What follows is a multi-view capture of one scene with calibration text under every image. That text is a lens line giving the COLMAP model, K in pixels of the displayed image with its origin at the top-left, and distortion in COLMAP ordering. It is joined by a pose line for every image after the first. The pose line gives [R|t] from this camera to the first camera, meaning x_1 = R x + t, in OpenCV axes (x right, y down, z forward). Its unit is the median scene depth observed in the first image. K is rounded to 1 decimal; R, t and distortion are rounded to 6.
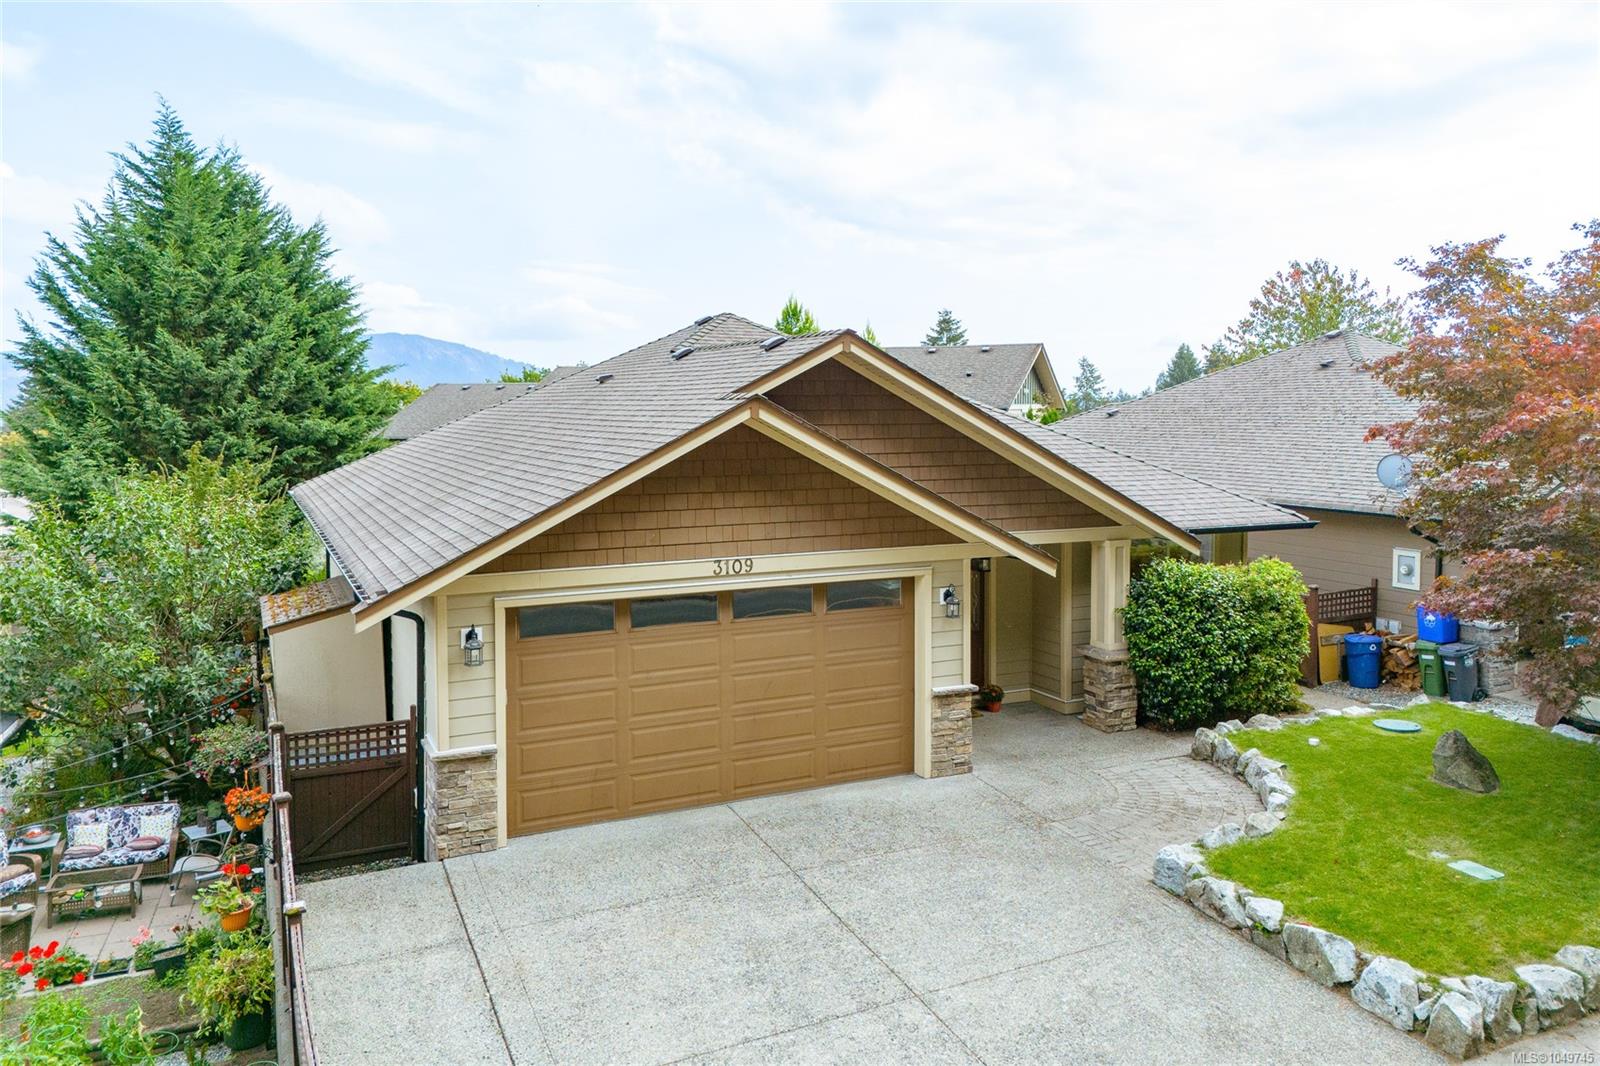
lens RADIAL K [[1181.7, 0, 801.0], [0, 1181.7, 468.6], [0, 0, 1]] dist [0.052065, -0.030767]
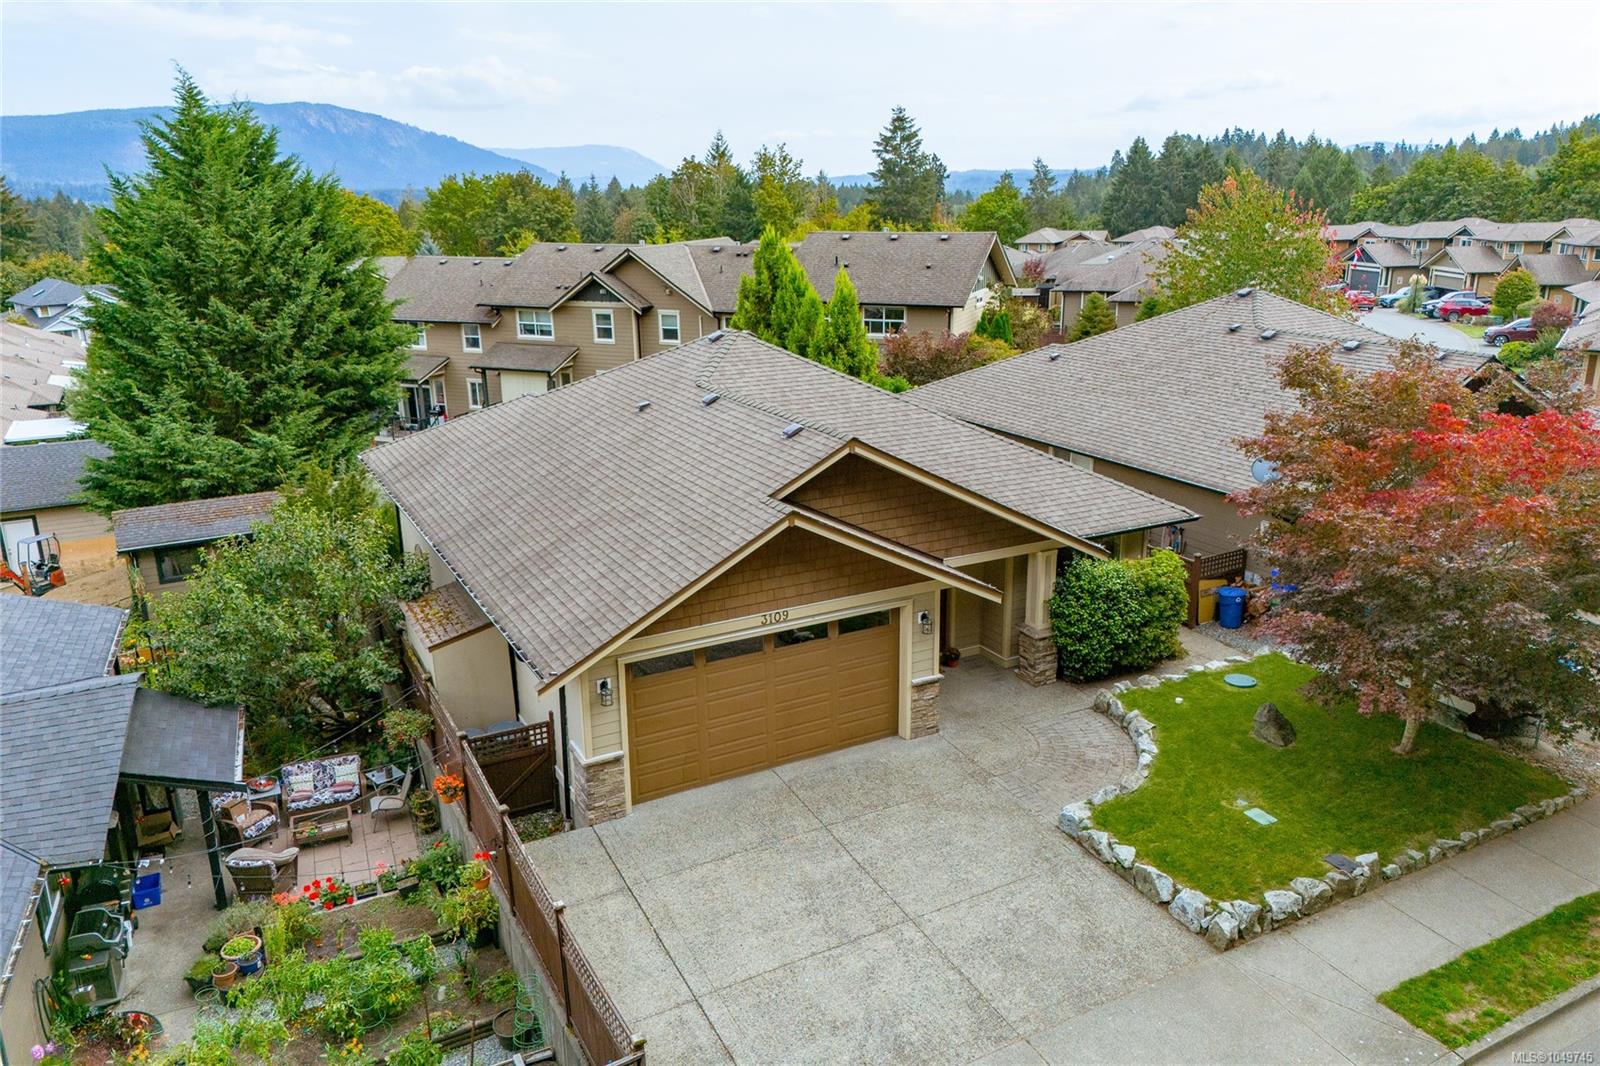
lens RADIAL K [[1172.2, 0, 800.0], [0, 1172.2, 533.0], [0, 0, 1]] dist [0.073886, -0.077197]
pose [[0.998996, -0.023542, 0.038115, -0.076359], [0.014115, 0.972867, 0.230933, -0.329960], [-0.042517, -0.230163, 0.972223, -0.333646]]
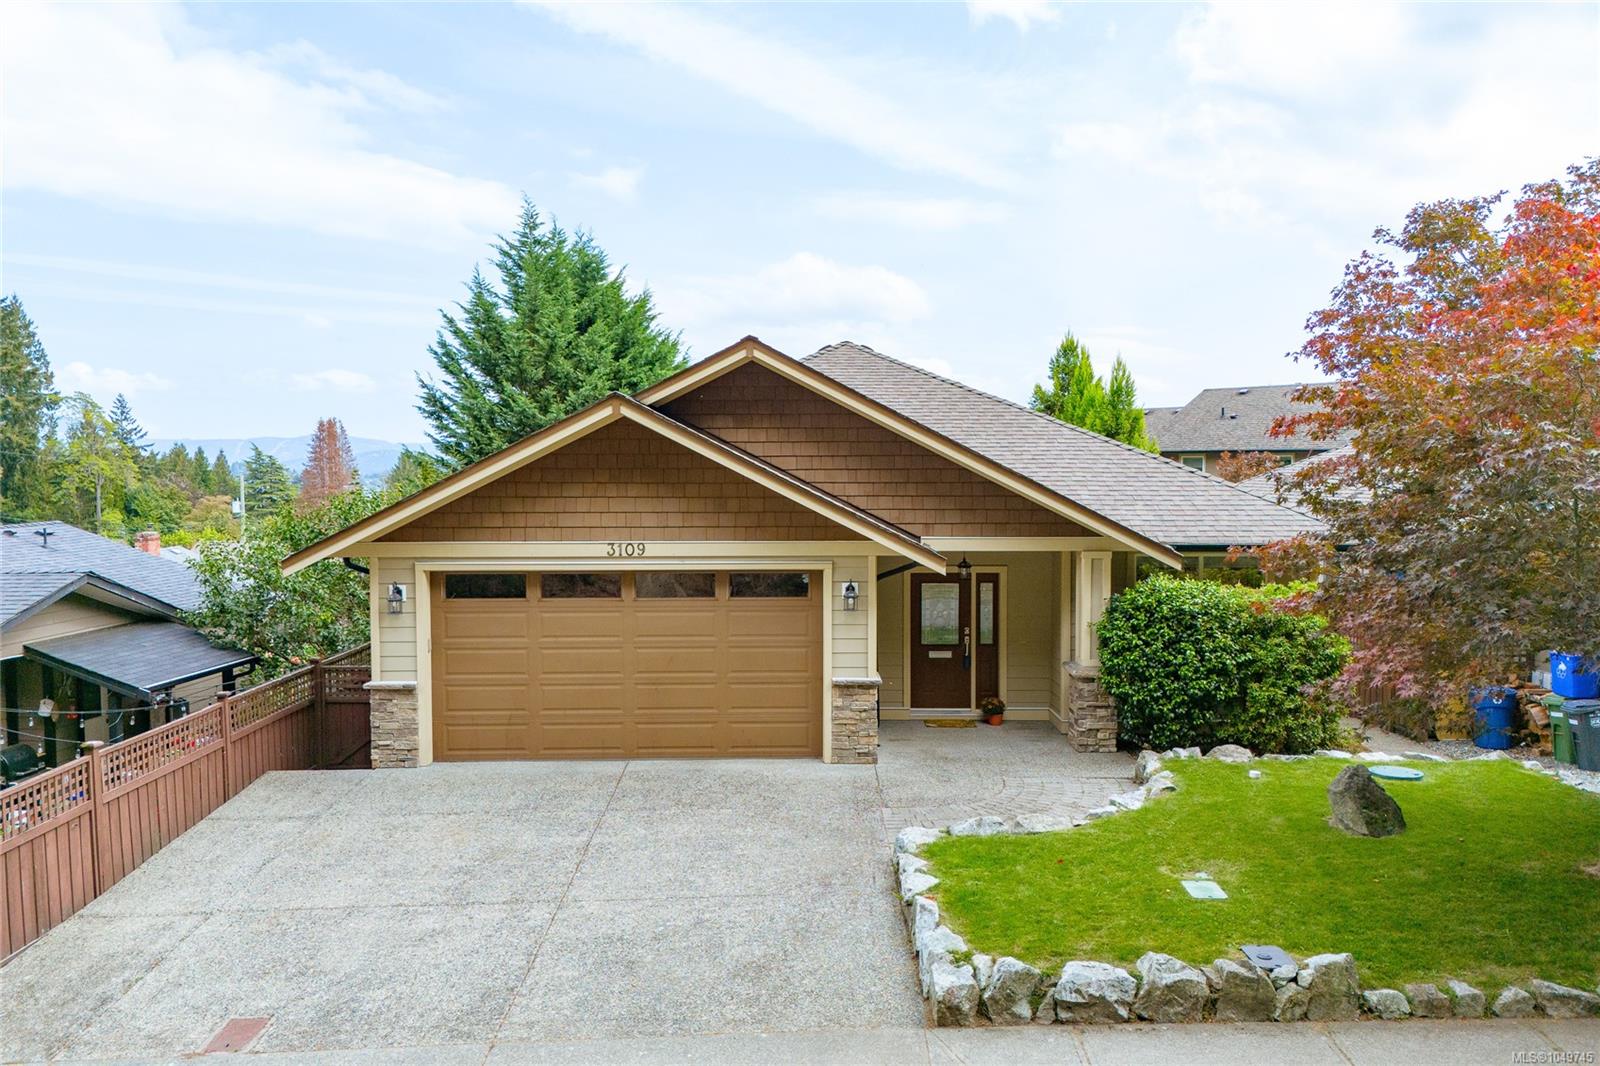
lens RADIAL K [[1172.2, 0, 800.0], [0, 1172.2, 533.0], [0, 0, 1]] dist [0.073886, -0.077197]
pose [[0.908337, 0.022558, -0.417630, 0.546887], [-0.022933, 0.999729, 0.004123, 0.057364], [0.417610, 0.005832, 0.908608, 0.048267]]
